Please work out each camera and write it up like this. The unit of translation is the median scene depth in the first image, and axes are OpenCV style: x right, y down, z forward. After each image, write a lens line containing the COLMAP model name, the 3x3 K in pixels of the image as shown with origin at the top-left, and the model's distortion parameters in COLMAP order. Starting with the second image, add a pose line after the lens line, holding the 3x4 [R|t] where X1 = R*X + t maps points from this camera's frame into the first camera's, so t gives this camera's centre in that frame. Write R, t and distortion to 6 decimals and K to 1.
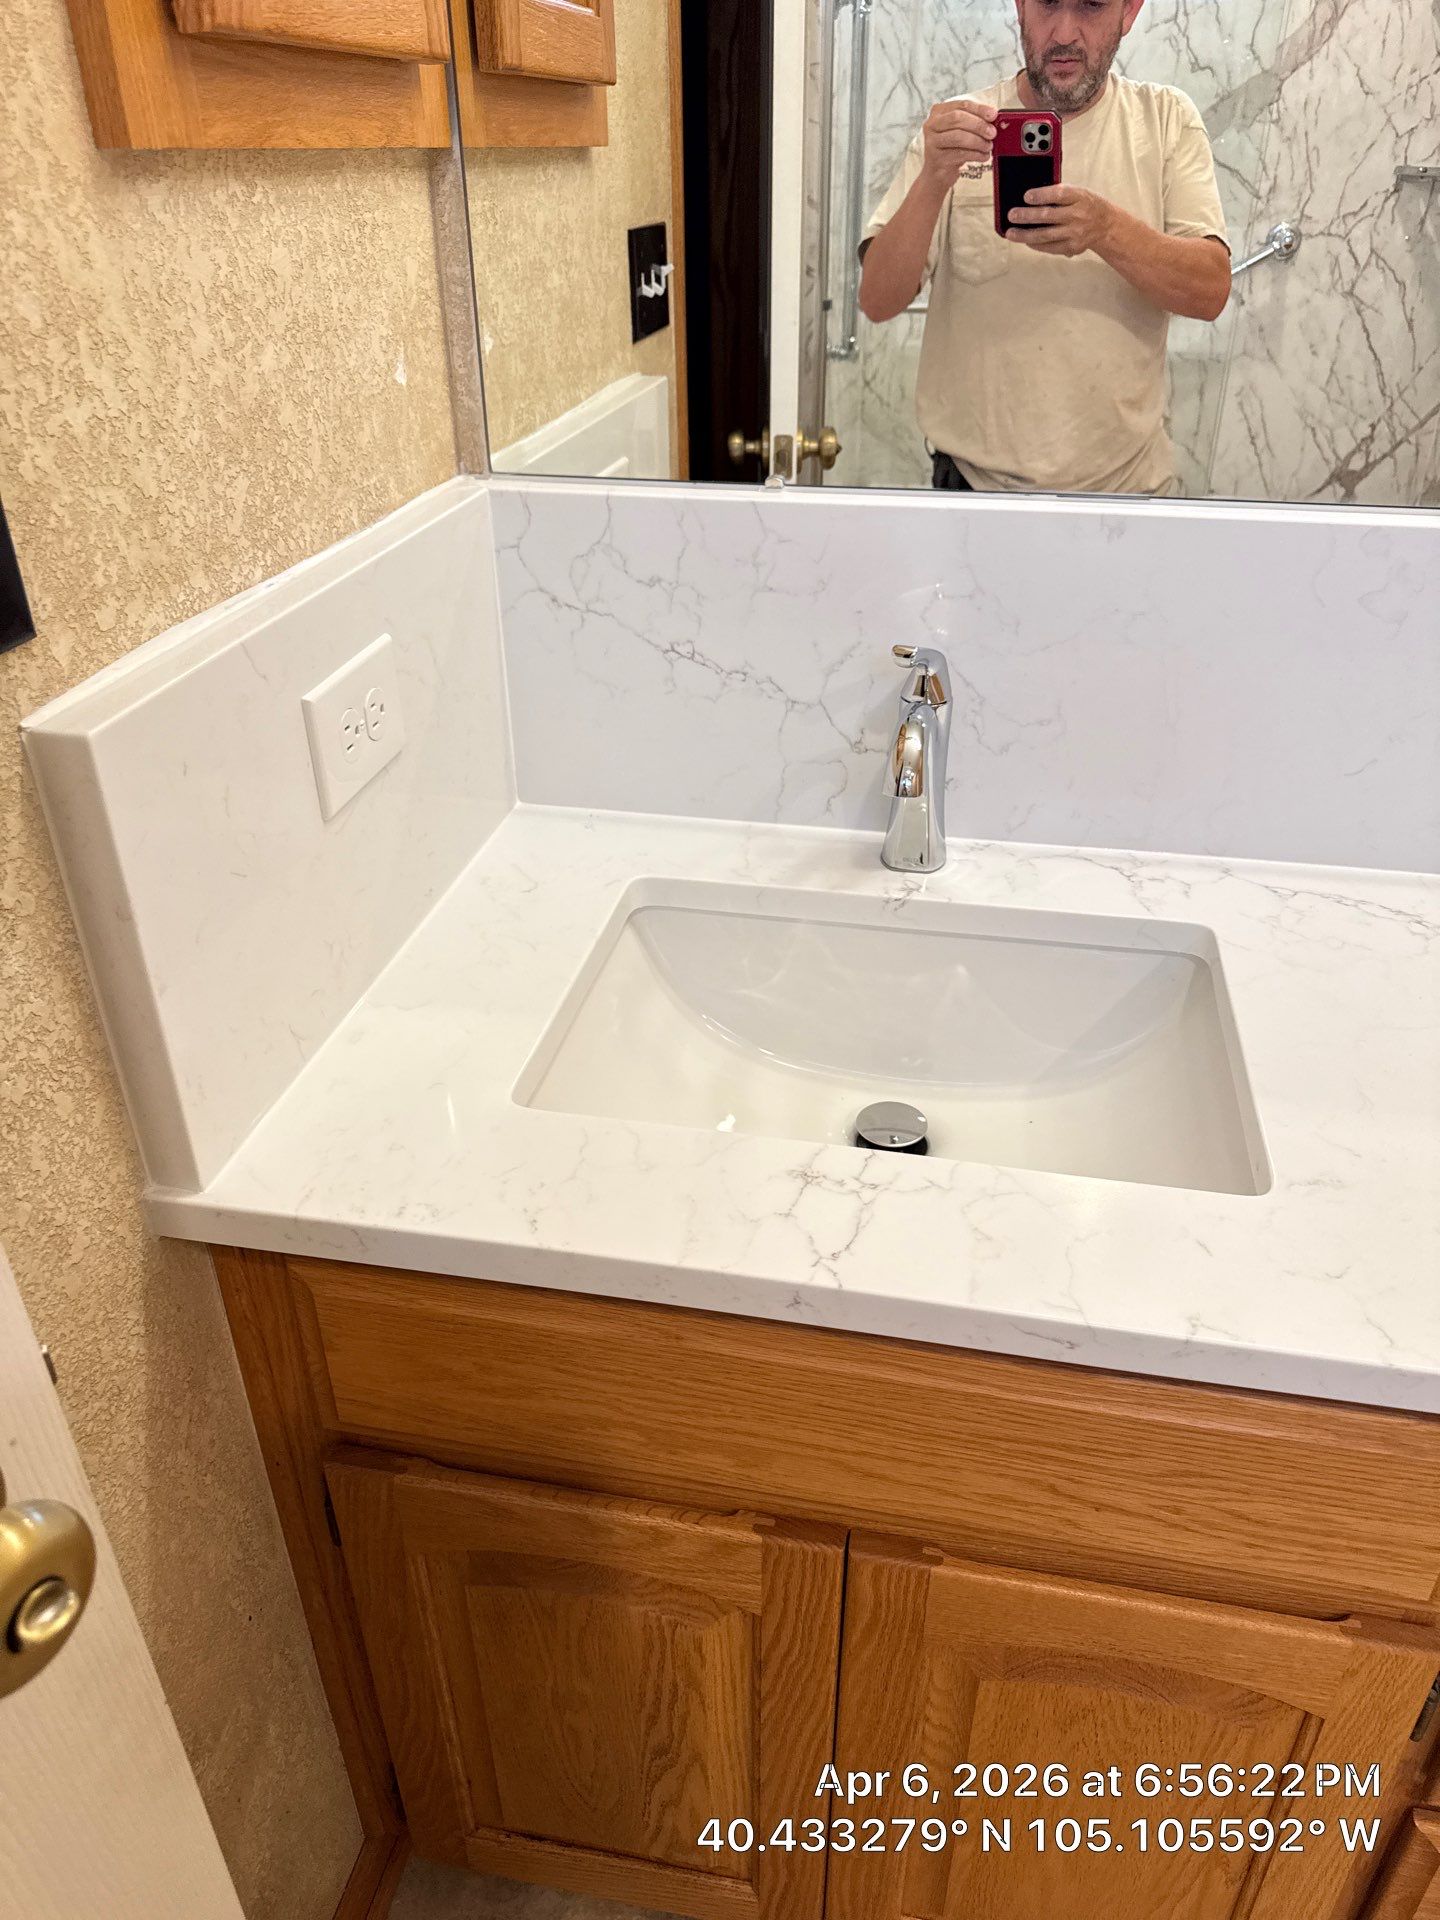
lens RADIAL K [[1361.4, 0, 726.3], [0, 1361.4, 958.7], [0, 0, 1]] dist [0.039554, -0.053426]
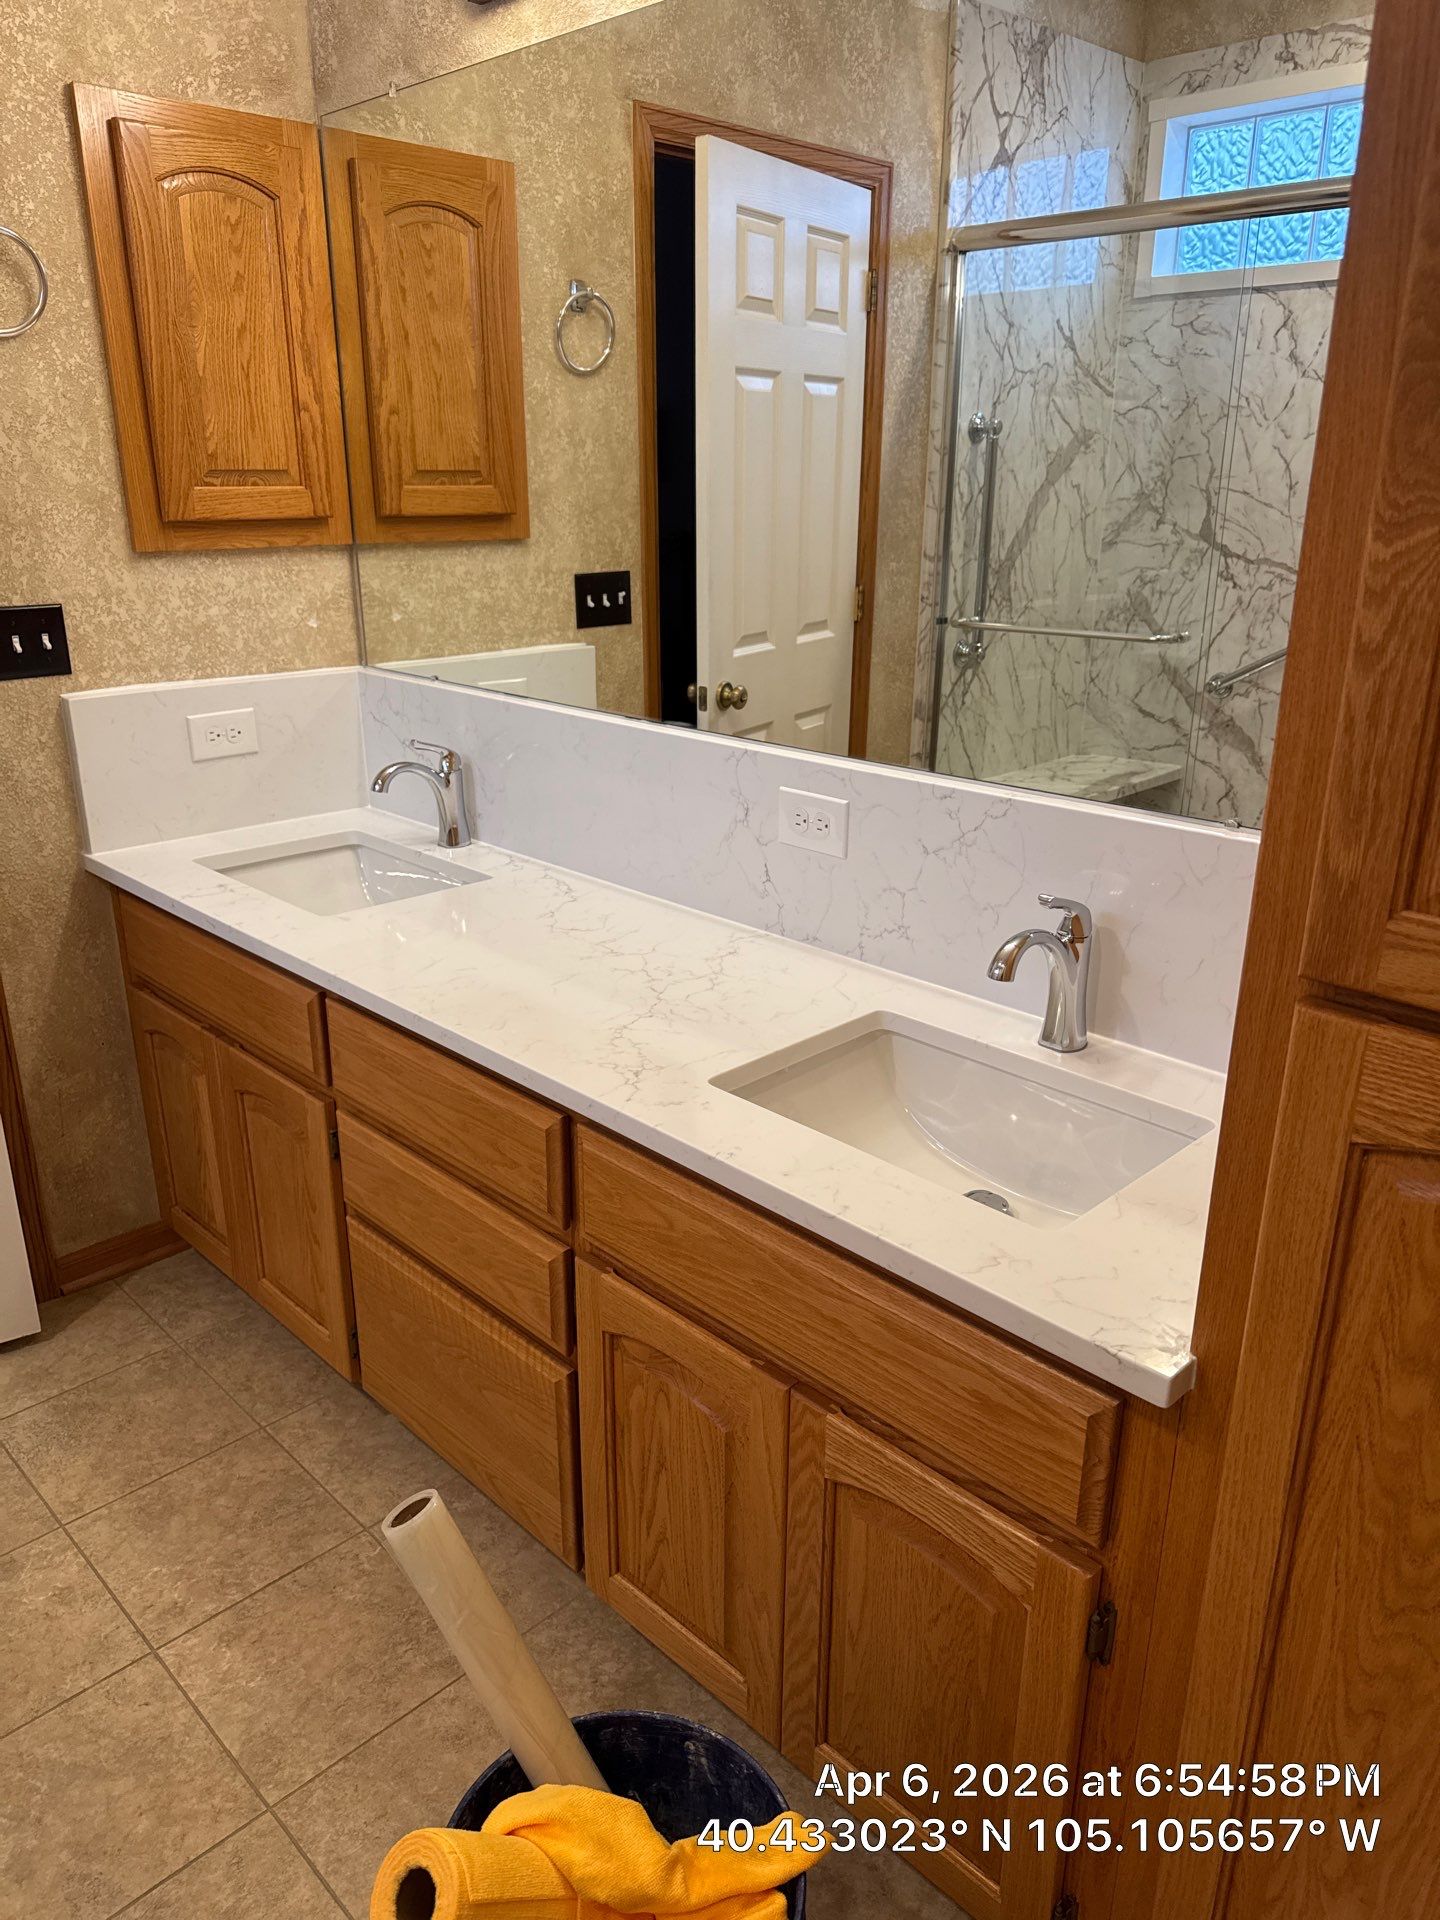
lens RADIAL K [[1361.4, 0, 701.0], [0, 1361.4, 952.2], [0, 0, 1]] dist [0.039554, -0.053426]
pose [[0.822927, 0.194258, -0.533905, 2.464983], [-0.292802, 0.950331, -0.105535, 0.303617], [0.486886, 0.243176, 0.838933, -0.889193]]
